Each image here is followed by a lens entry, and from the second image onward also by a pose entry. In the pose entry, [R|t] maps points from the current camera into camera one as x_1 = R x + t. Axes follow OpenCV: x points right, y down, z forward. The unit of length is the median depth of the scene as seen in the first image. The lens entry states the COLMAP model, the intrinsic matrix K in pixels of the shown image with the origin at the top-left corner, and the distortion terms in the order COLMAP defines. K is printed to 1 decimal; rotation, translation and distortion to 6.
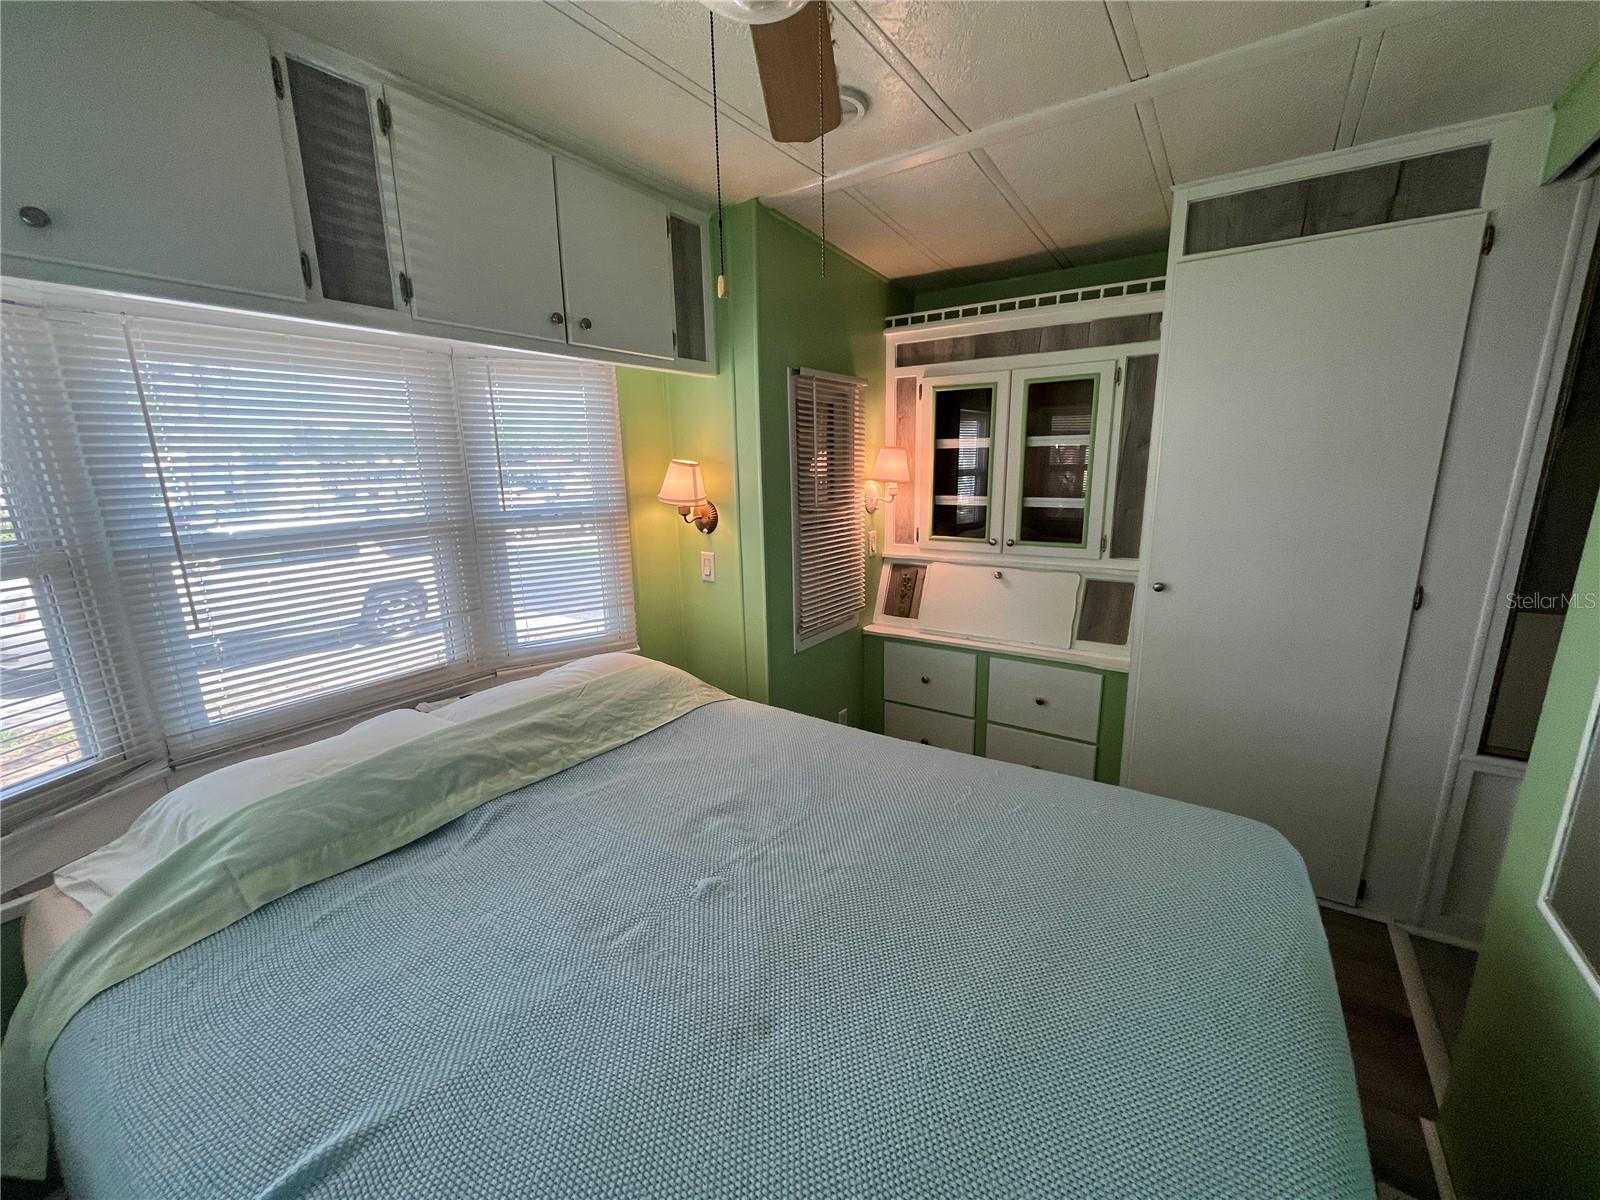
lens RADIAL K [[645.5, 0, 796.6], [0, 645.5, 603.0], [0, 0, 1]] dist [-0.003452, 0.000375]
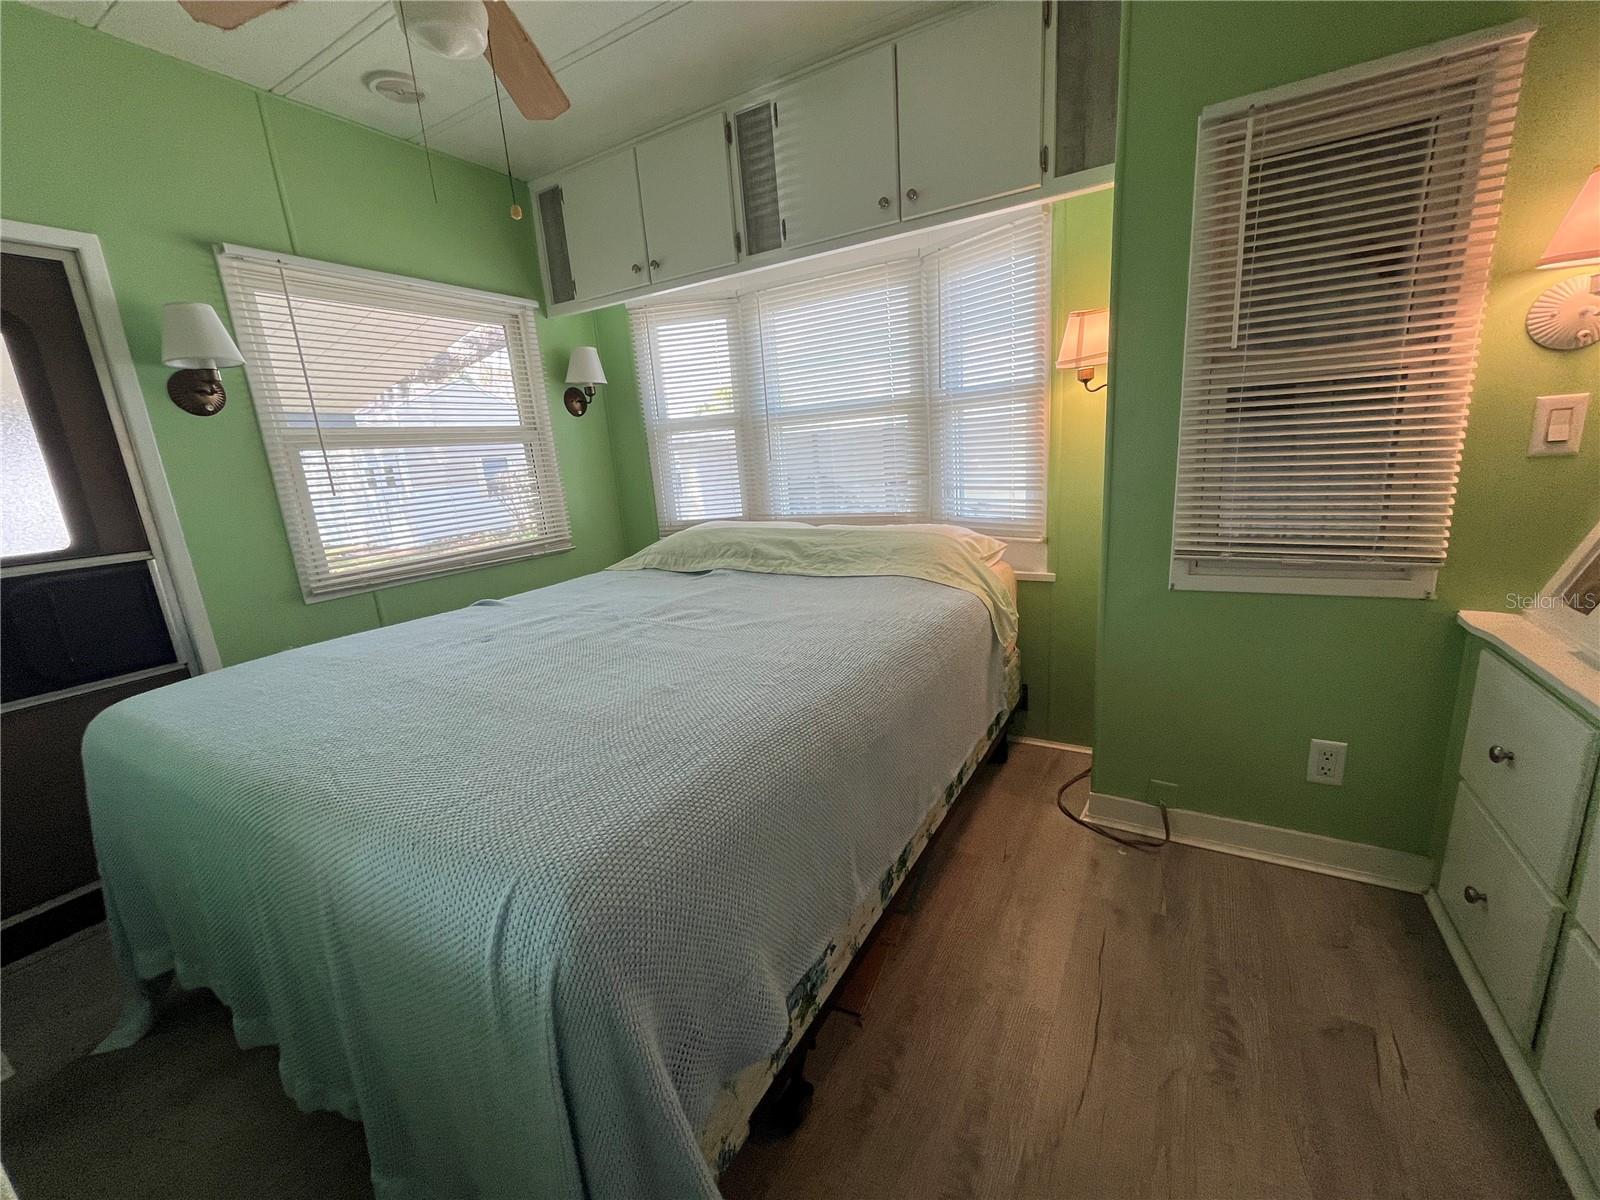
lens RADIAL K [[645.5, 0, 800.2], [0, 645.5, 610.6], [0, 0, 1]] dist [-0.003452, 0.000375]
pose [[0.082306, 0.245732, -0.965837, 1.082904], [-0.153146, 0.960733, 0.231383, 0.009689], [0.984770, 0.128870, 0.116707, 0.995300]]
